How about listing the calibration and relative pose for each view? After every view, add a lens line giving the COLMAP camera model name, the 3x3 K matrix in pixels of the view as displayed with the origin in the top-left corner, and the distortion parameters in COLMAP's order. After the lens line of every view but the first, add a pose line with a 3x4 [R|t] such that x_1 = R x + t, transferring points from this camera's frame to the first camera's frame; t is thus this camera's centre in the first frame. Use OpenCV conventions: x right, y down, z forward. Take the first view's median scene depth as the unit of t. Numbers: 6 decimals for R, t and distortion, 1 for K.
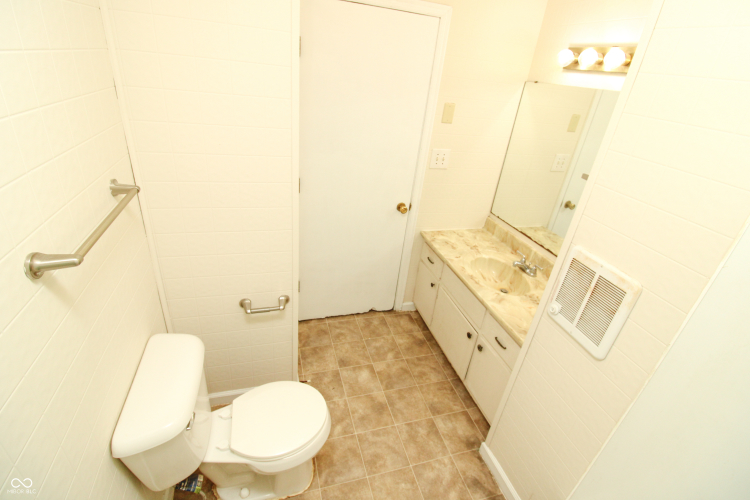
lens RADIAL K [[356.8, 0, 375.0], [0, 356.8, 250.0], [0, 0, 1]] dist [-0.001534, -0.000352]
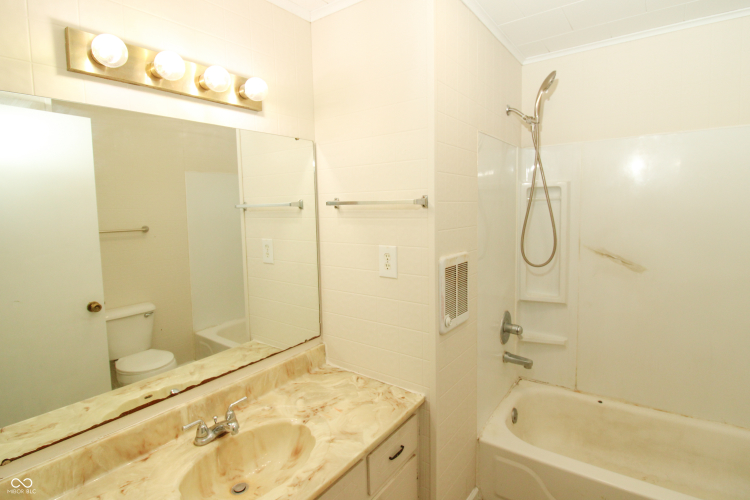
lens RADIAL K [[386.9, 0, 375.0], [0, 386.9, 250.0], [0, 0, 1]] dist [-0.001768, -0.000216]
pose [[-0.614585, -0.165061, 0.771388, -0.128605], [0.327005, 0.836581, 0.439545, -0.366371], [-0.717881, 0.522385, -0.460175, 0.995600]]
